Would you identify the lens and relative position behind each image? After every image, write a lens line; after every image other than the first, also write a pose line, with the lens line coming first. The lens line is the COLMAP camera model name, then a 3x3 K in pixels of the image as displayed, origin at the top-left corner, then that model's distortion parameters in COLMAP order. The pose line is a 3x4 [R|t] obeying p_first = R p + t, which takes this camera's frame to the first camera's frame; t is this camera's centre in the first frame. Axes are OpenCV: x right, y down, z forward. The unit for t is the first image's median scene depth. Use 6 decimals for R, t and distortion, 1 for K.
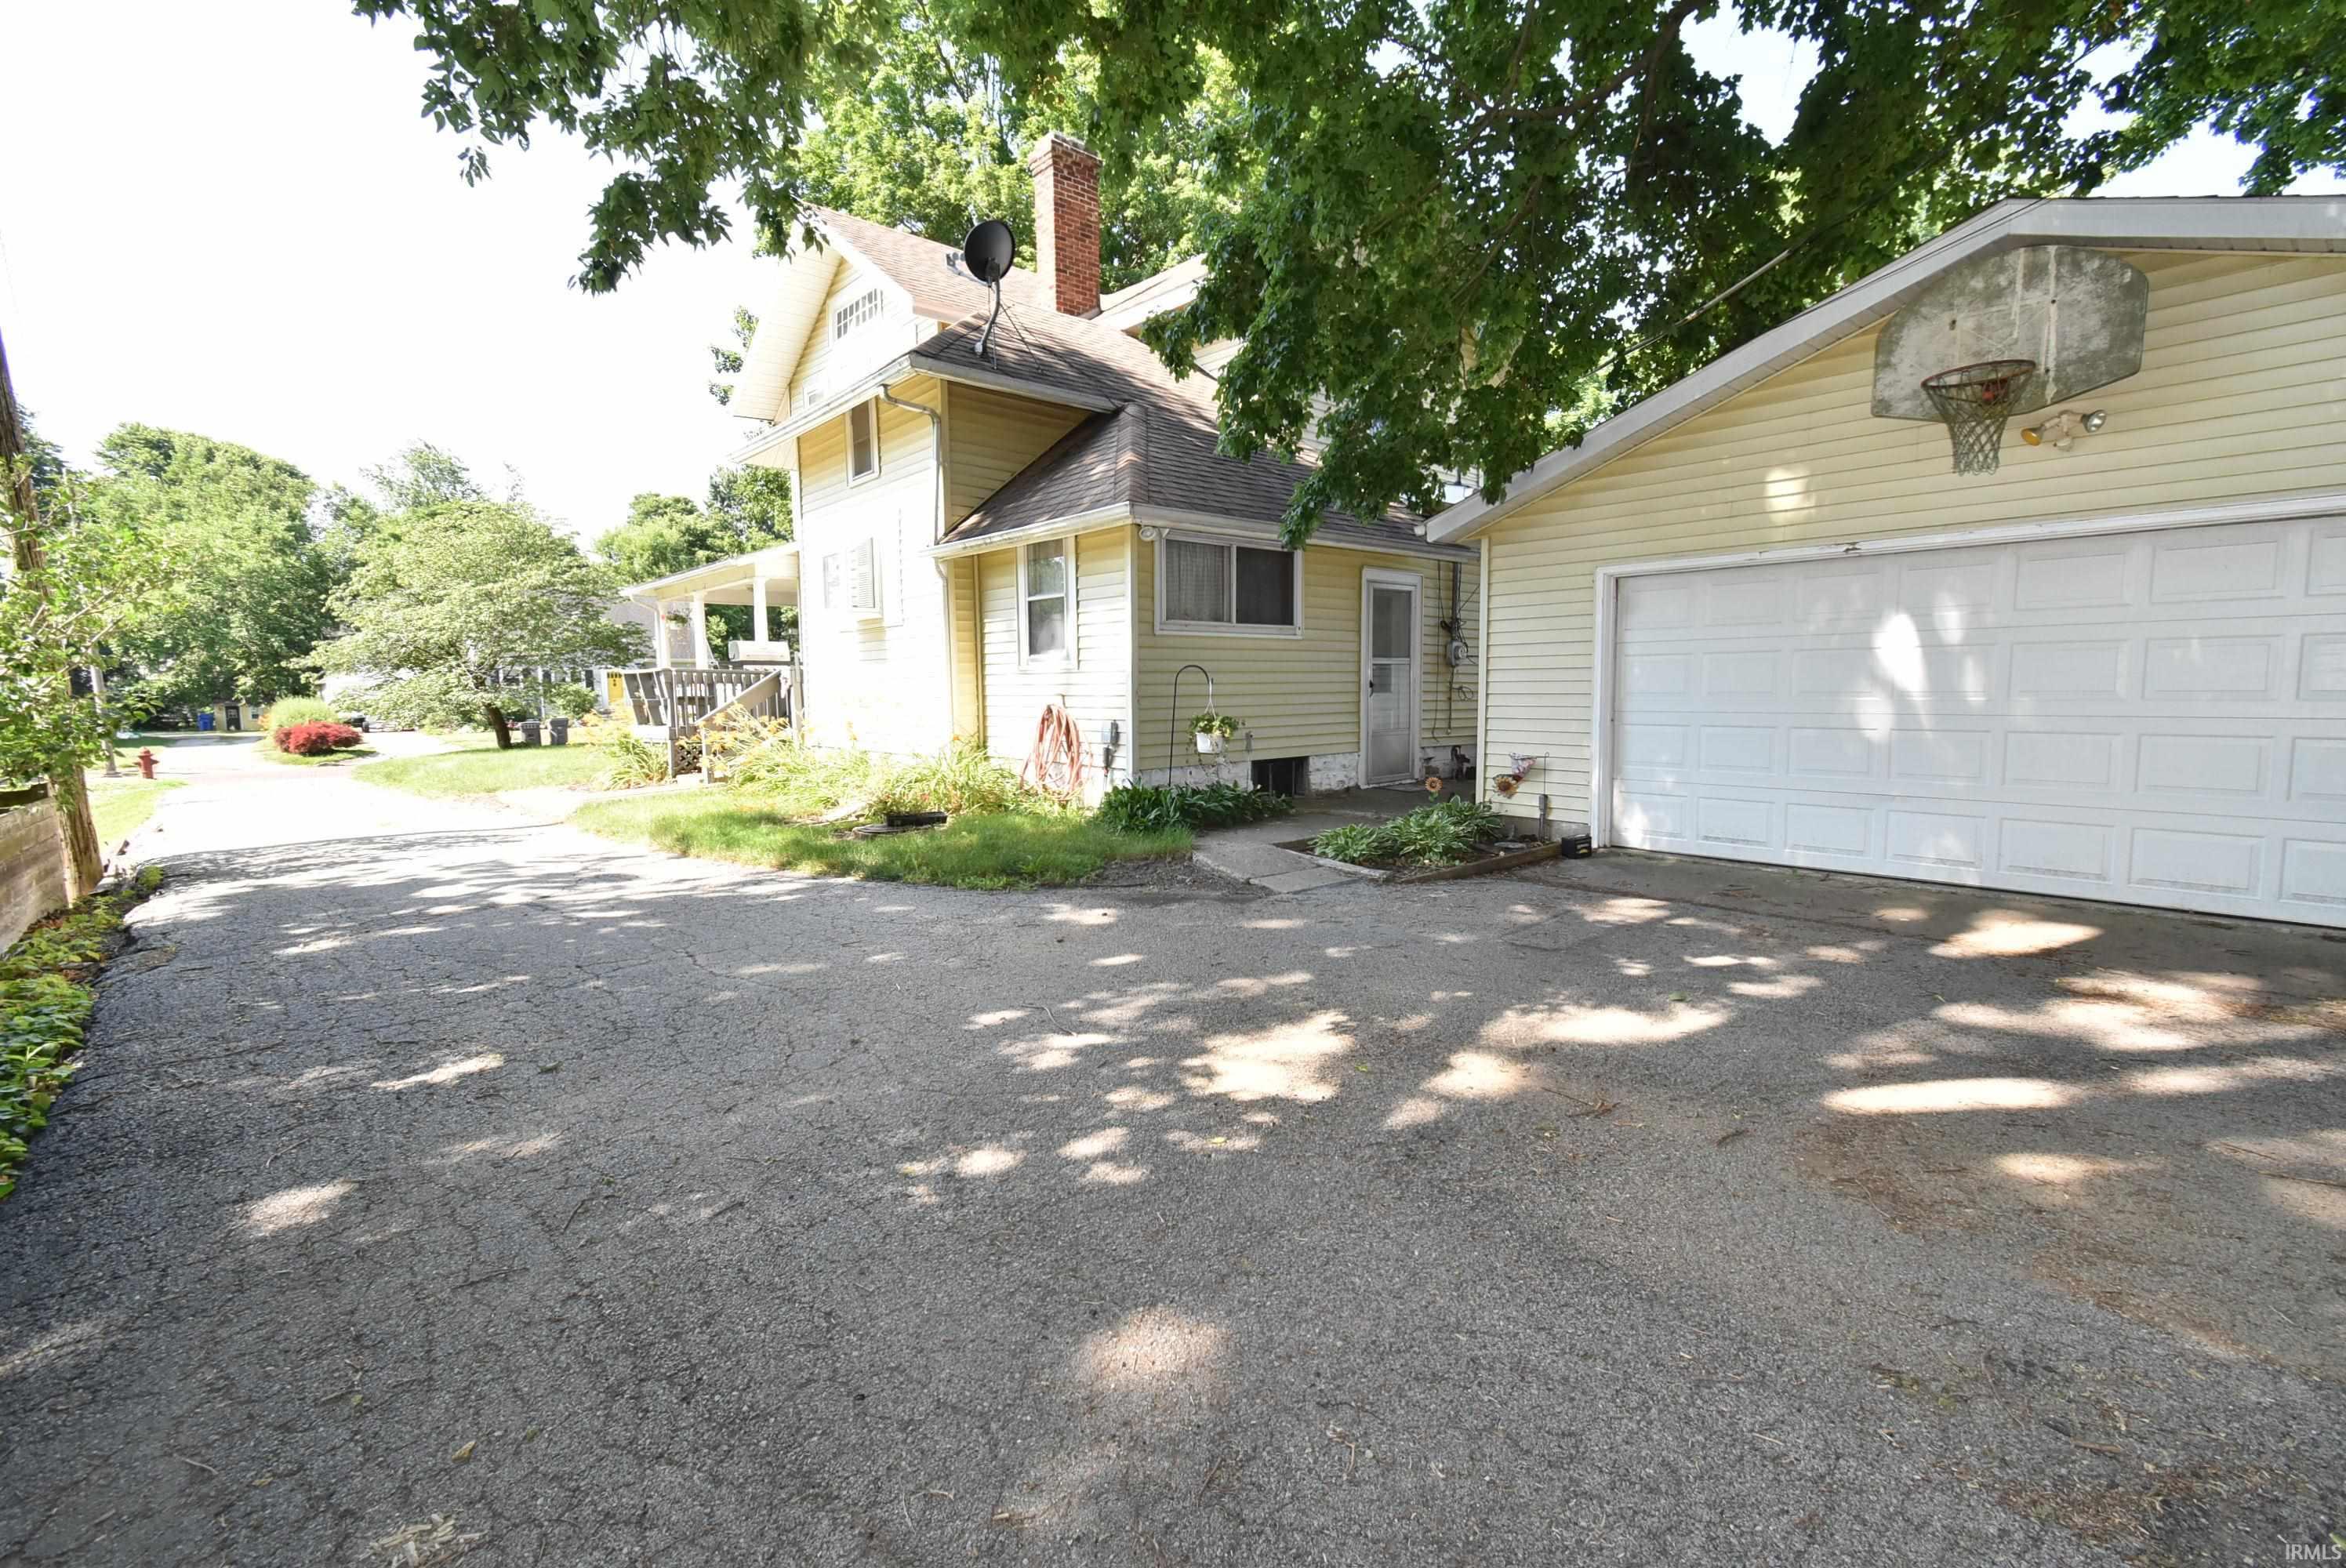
lens RADIAL K [[1037.7, 0, 1173.0], [0, 1037.7, 784.0], [0, 0, 1]] dist [-0.003350, -0.000342]
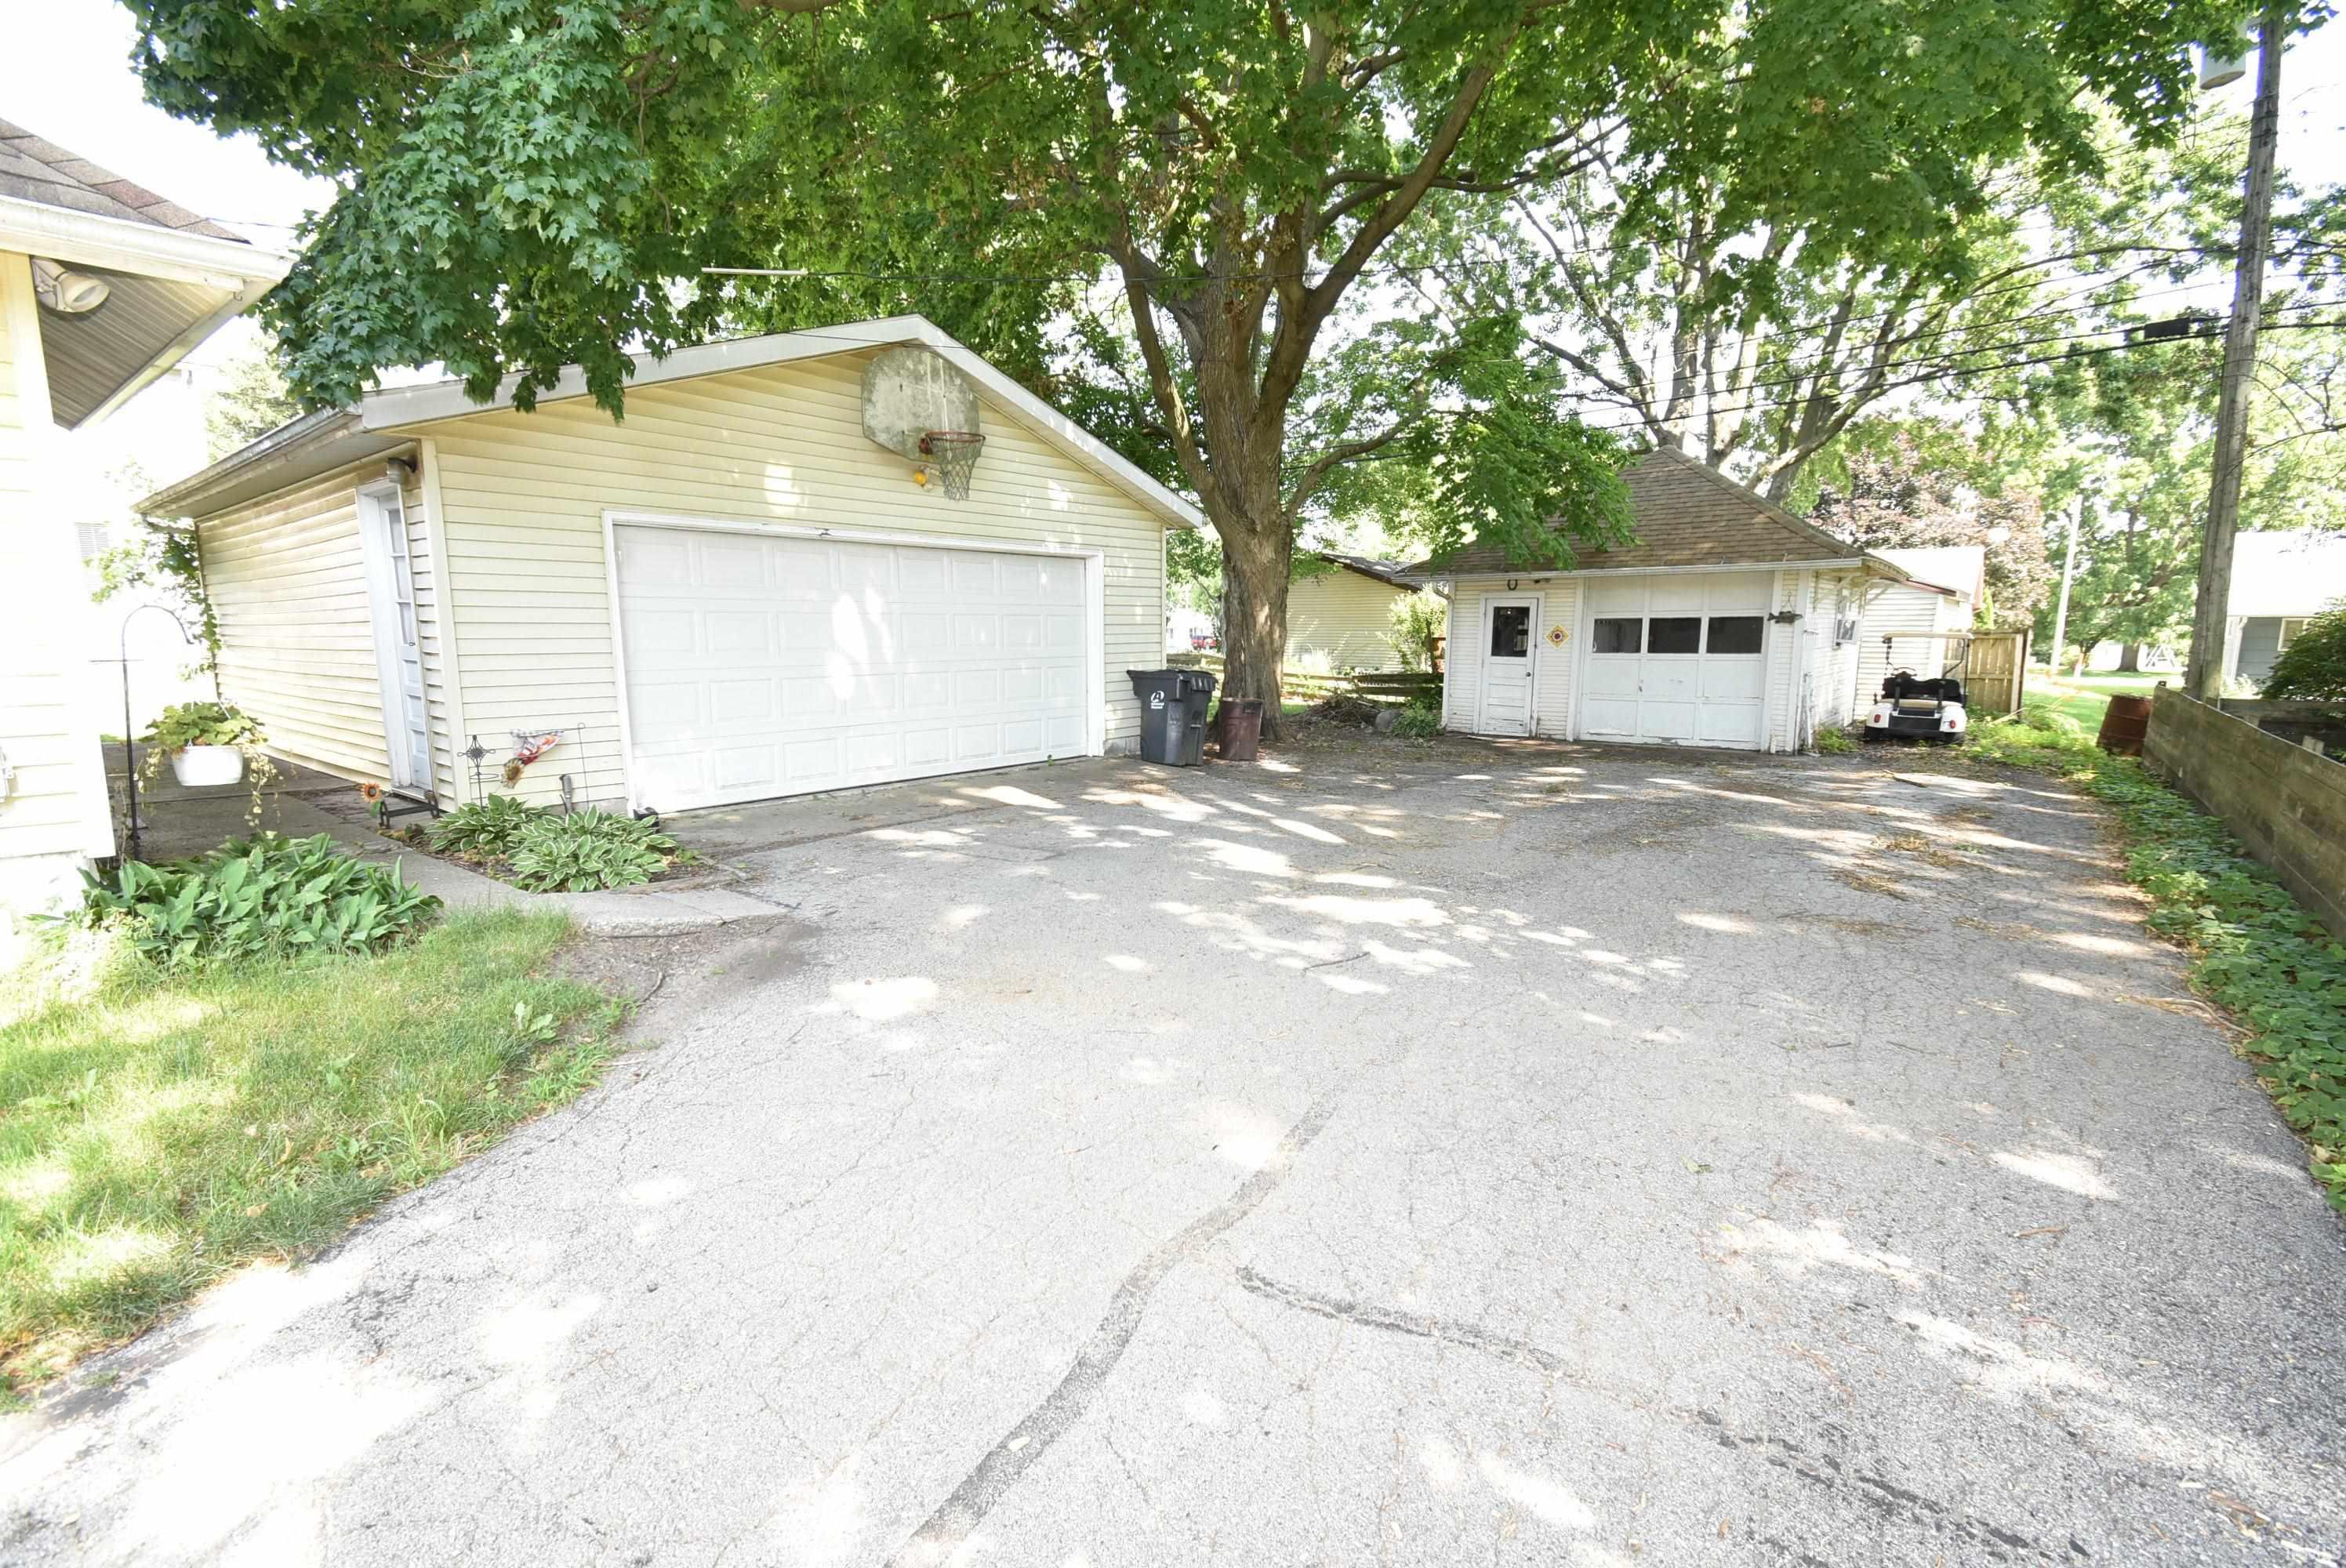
lens RADIAL K [[1037.7, 0, 1173.0], [0, 1037.7, 784.0], [0, 0, 1]] dist [-0.003350, -0.000342]
pose [[-0.175835, -0.141161, 0.974246, -1.150530], [0.087616, 0.983494, 0.158314, -0.149983], [-0.980513, 0.113196, -0.160565, 1.369210]]
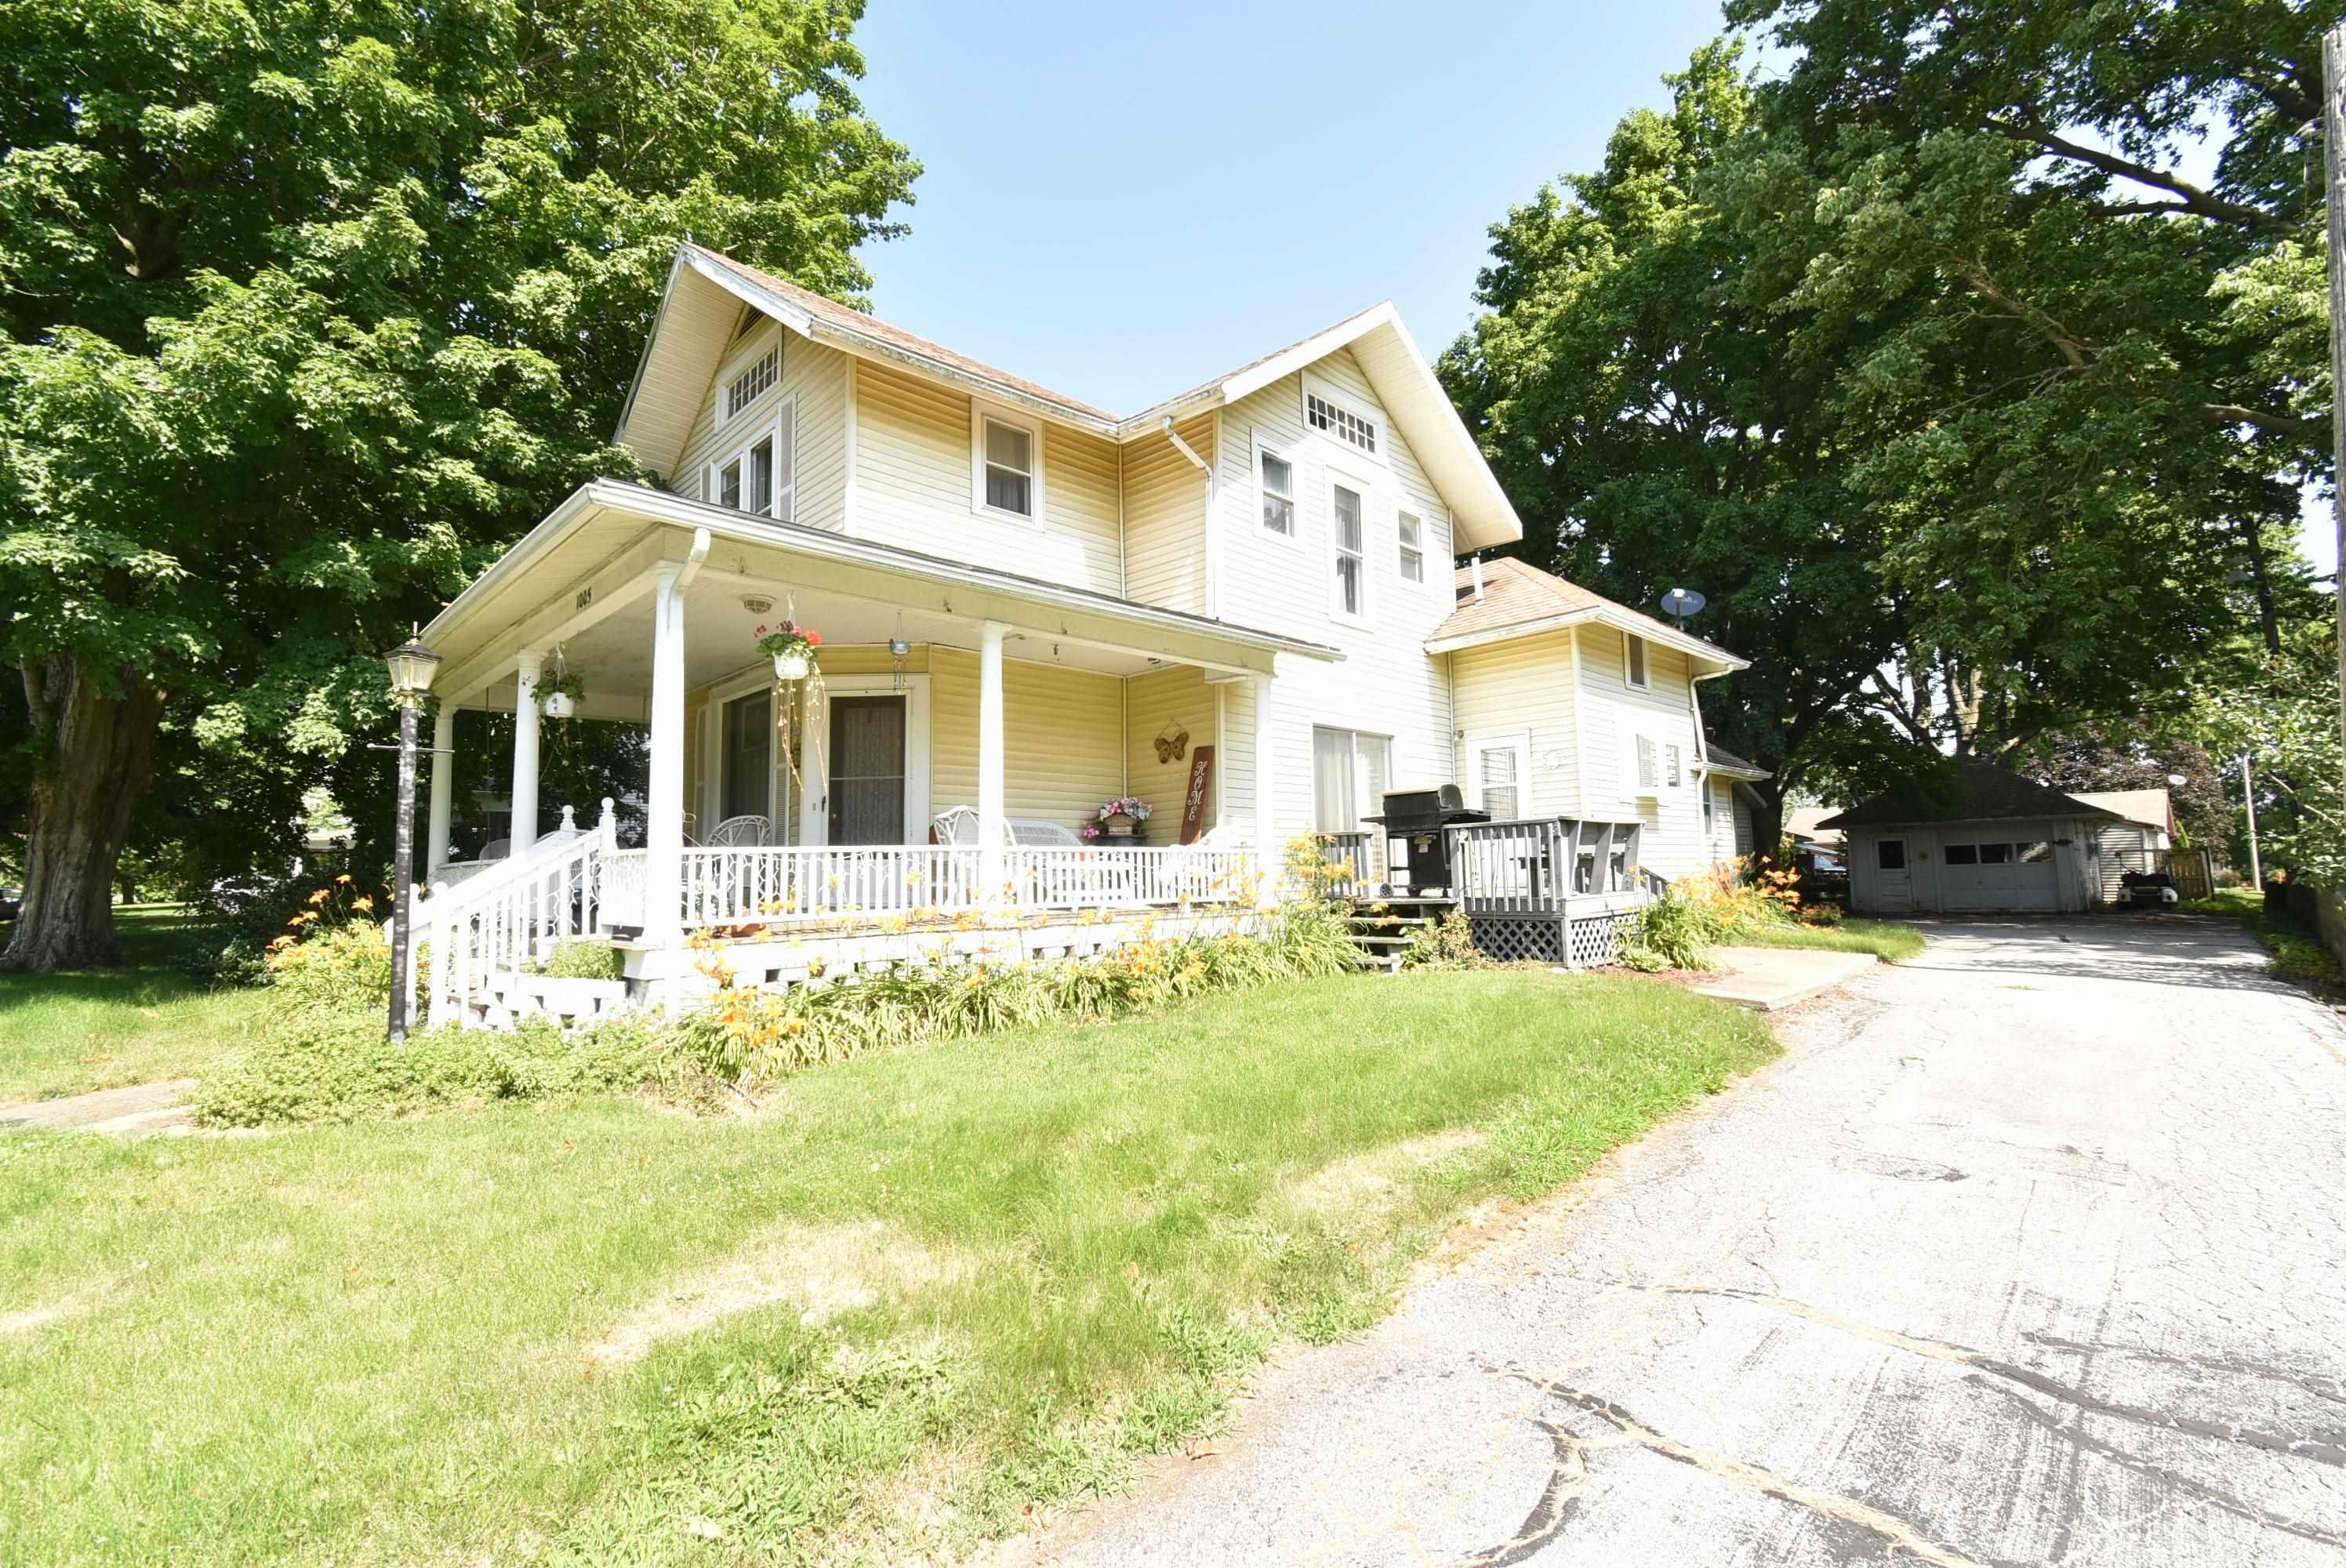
lens RADIAL K [[1037.7, 0, 1173.0], [0, 1037.7, 784.0], [0, 0, 1]] dist [-0.003350, -0.000342]
pose [[-0.061349, 0.098657, 0.993229, -2.203342], [0.109079, 0.989806, -0.091580, -0.217212], [-0.992138, 0.102722, -0.071485, 2.514016]]
